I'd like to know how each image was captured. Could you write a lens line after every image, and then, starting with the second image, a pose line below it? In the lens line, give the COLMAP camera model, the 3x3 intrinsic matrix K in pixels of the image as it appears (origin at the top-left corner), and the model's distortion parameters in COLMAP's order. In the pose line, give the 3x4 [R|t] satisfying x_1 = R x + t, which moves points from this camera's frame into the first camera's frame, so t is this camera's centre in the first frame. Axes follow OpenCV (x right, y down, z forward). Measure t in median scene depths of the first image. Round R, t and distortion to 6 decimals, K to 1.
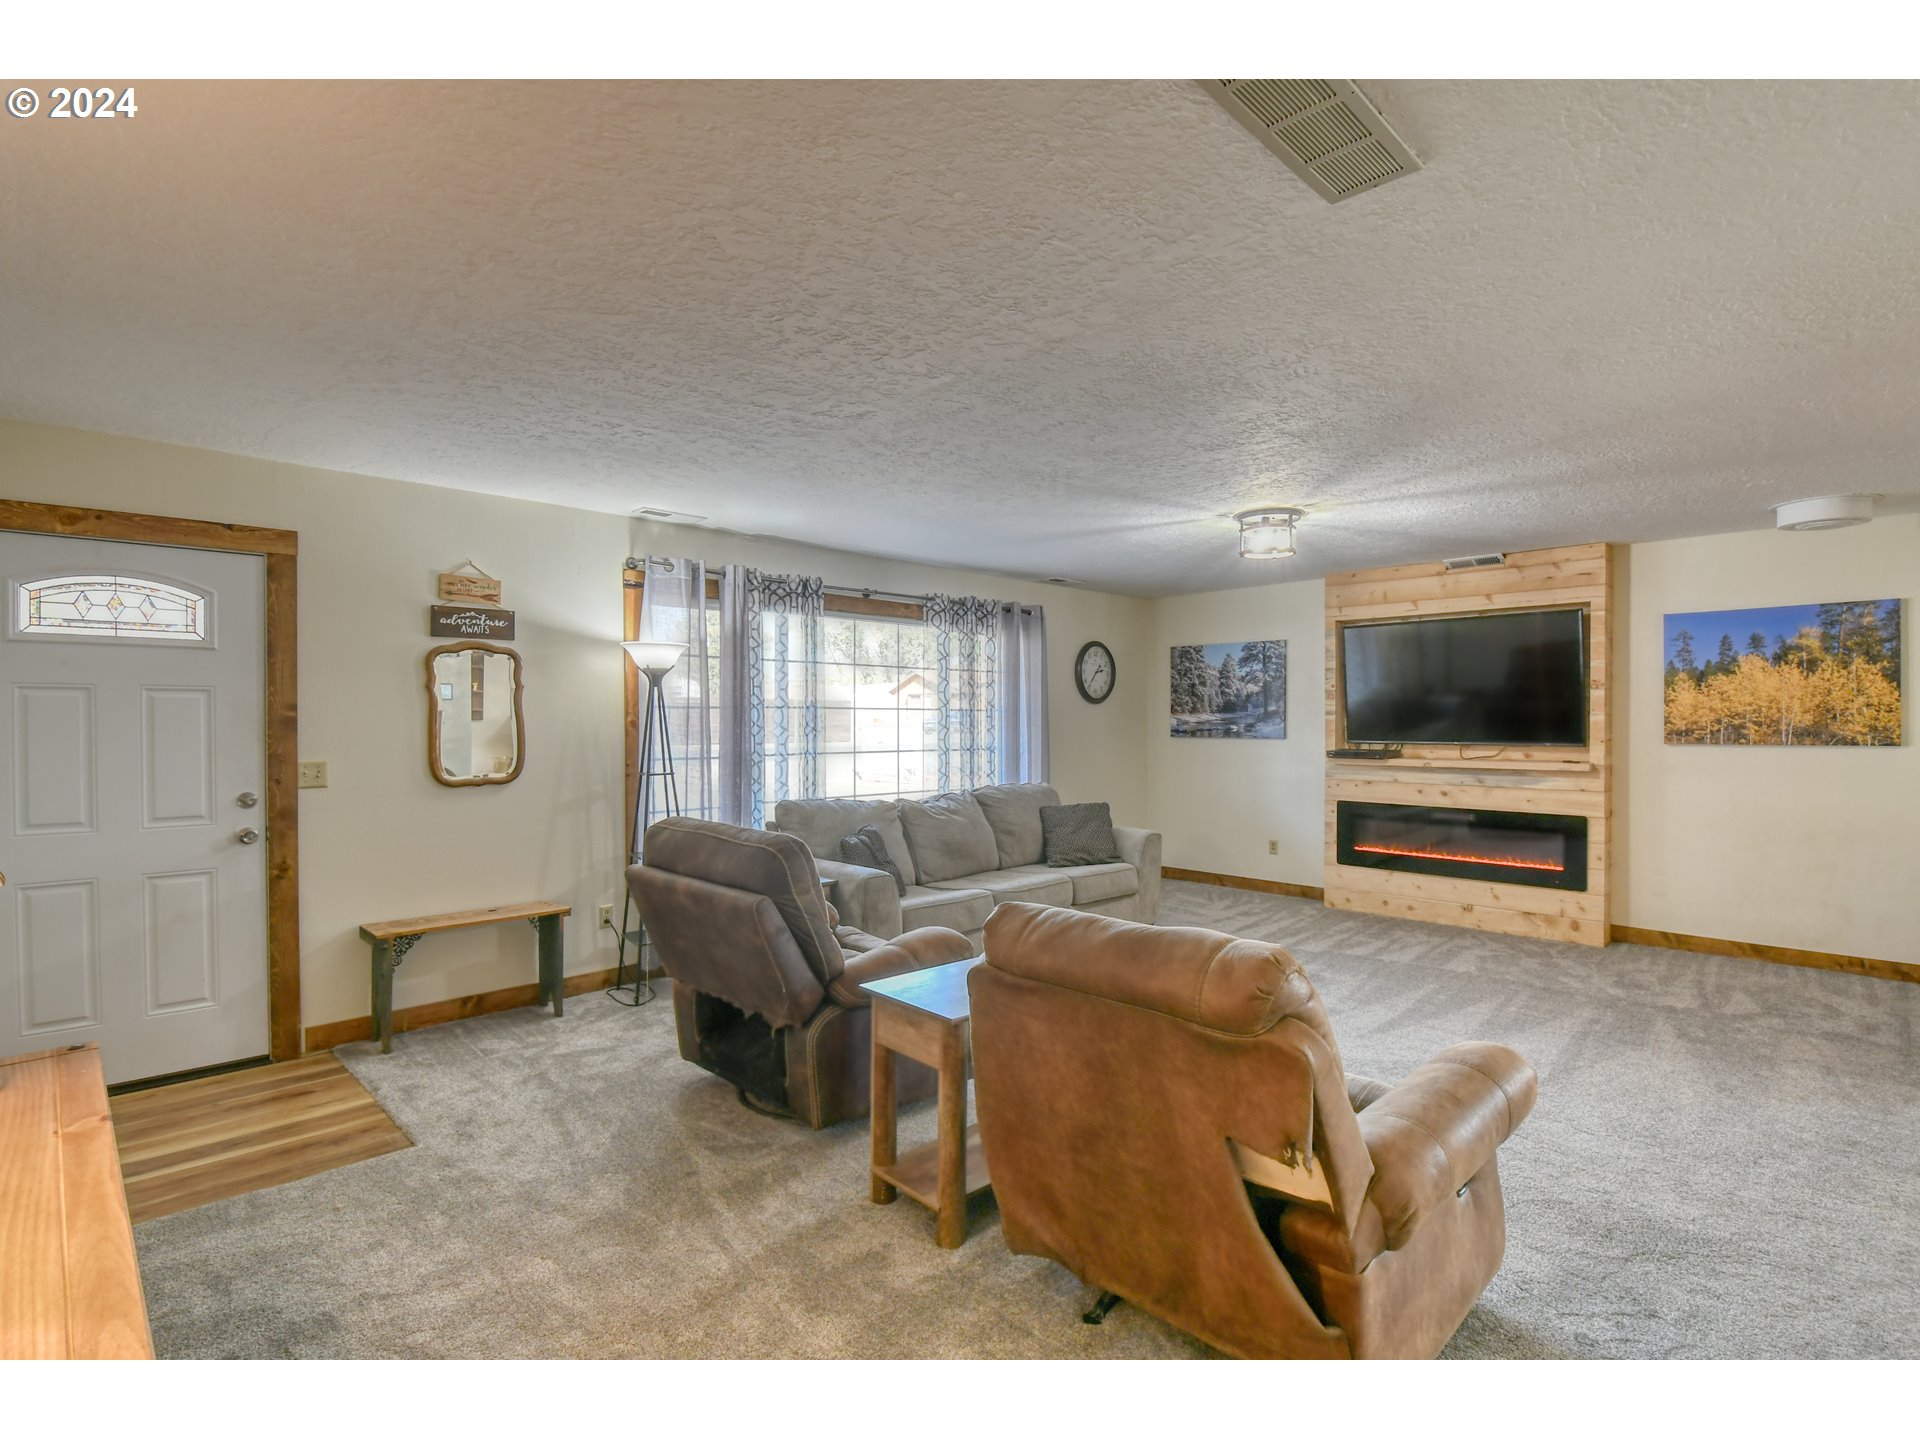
lens RADIAL K [[912.5, 0, 963.0], [0, 912.5, 721.5], [0, 0, 1]] dist [0.001500, -0.001970]
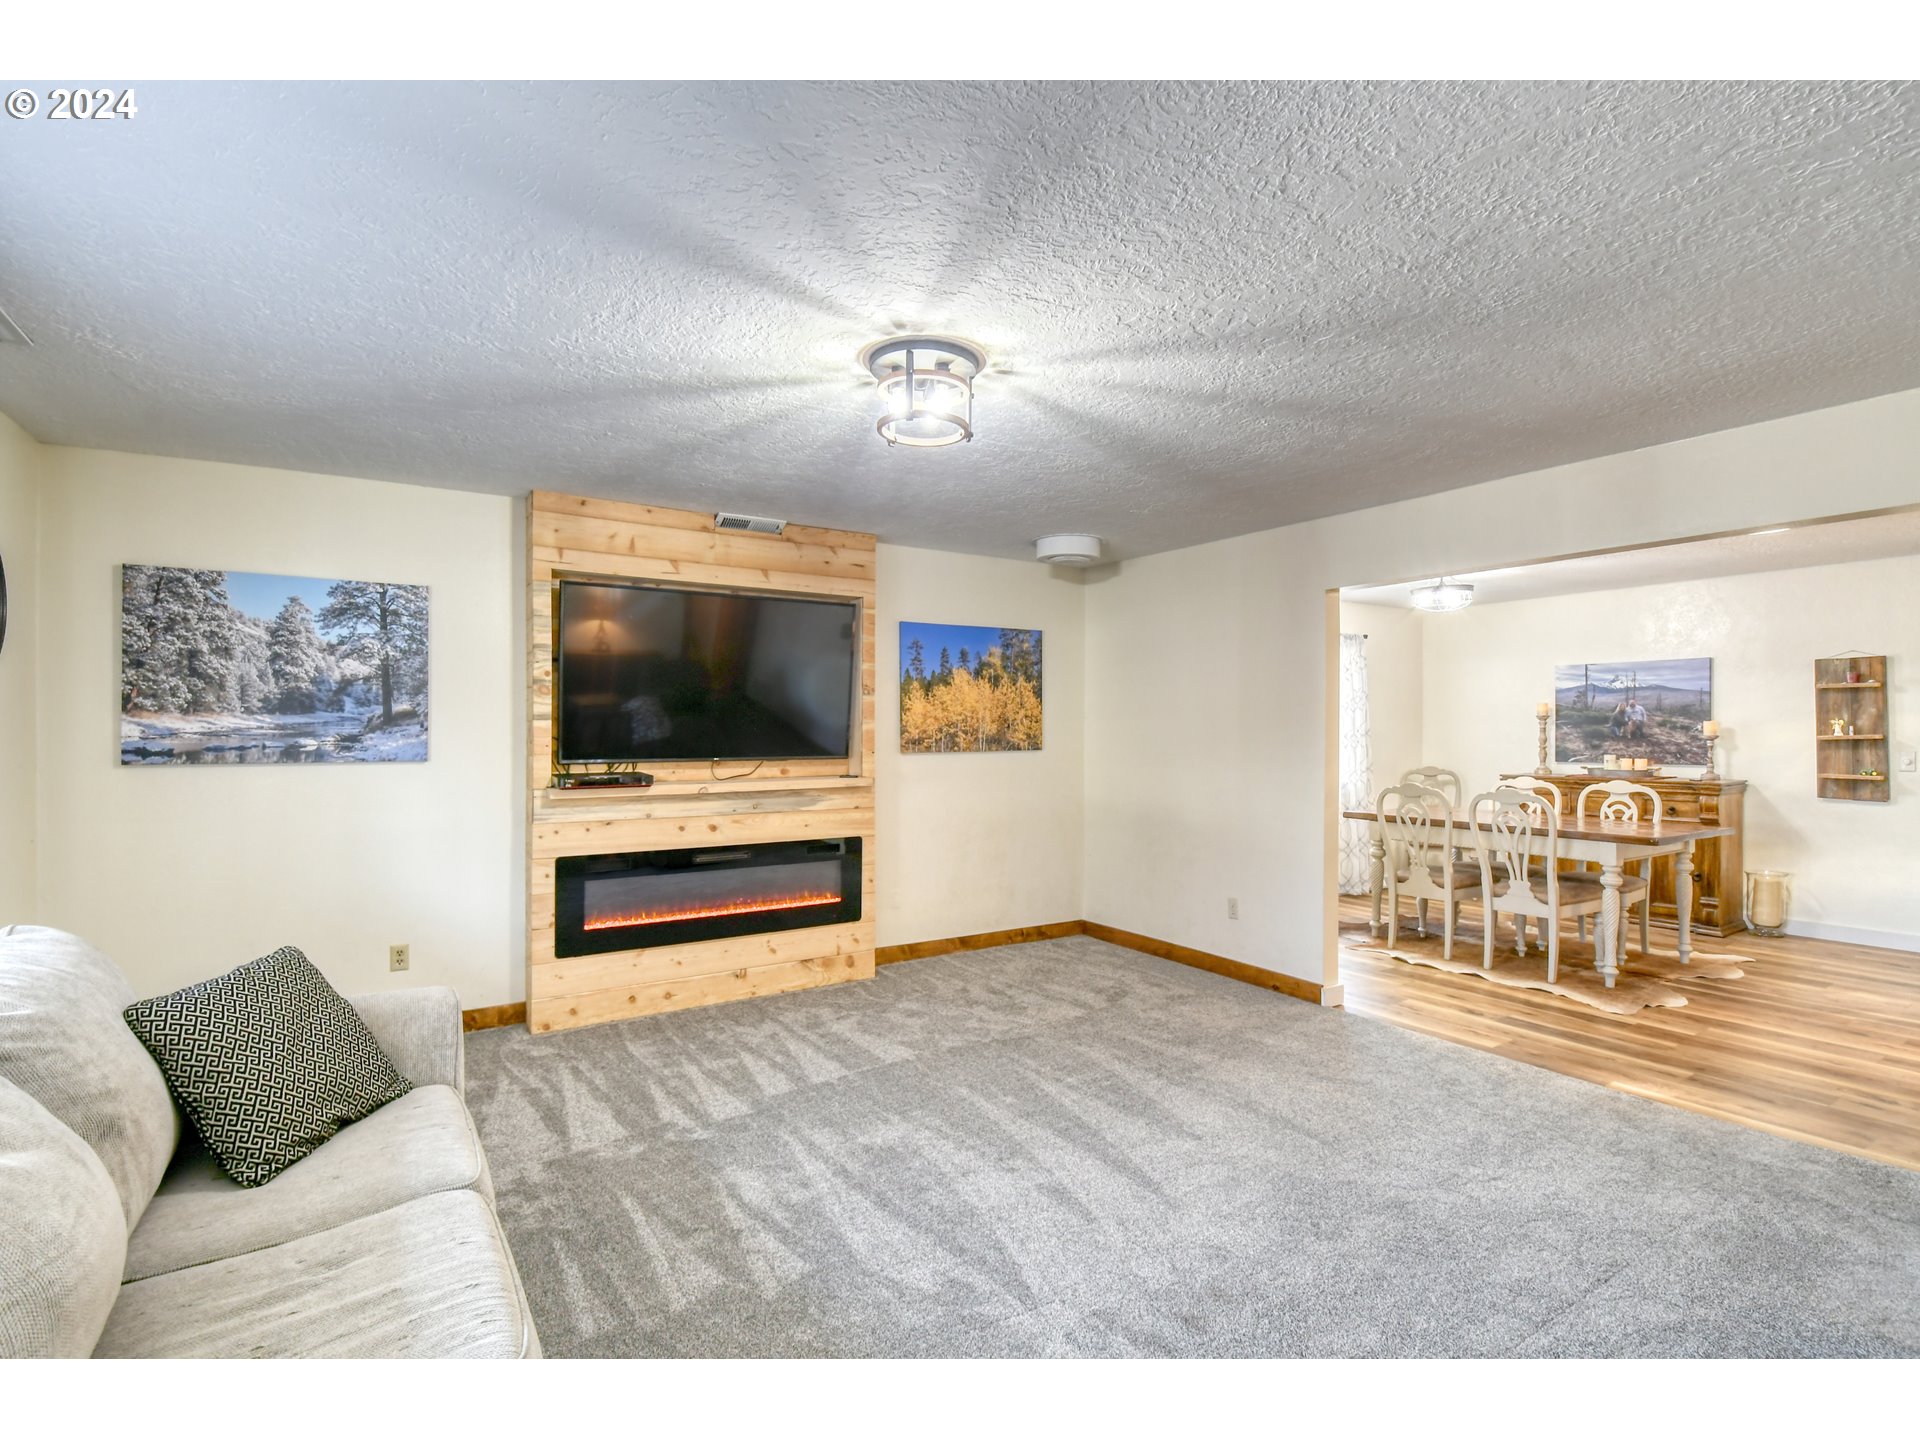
lens RADIAL K [[912.5, 0, 959.2], [0, 912.5, 731.5], [0, 0, 1]] dist [0.001500, -0.001970]
pose [[0.205699, -0.002179, 0.978613, -0.172373], [0.000567, 0.999998, 0.002107, -0.000674], [-0.978615, 0.000122, 0.205700, 0.718524]]
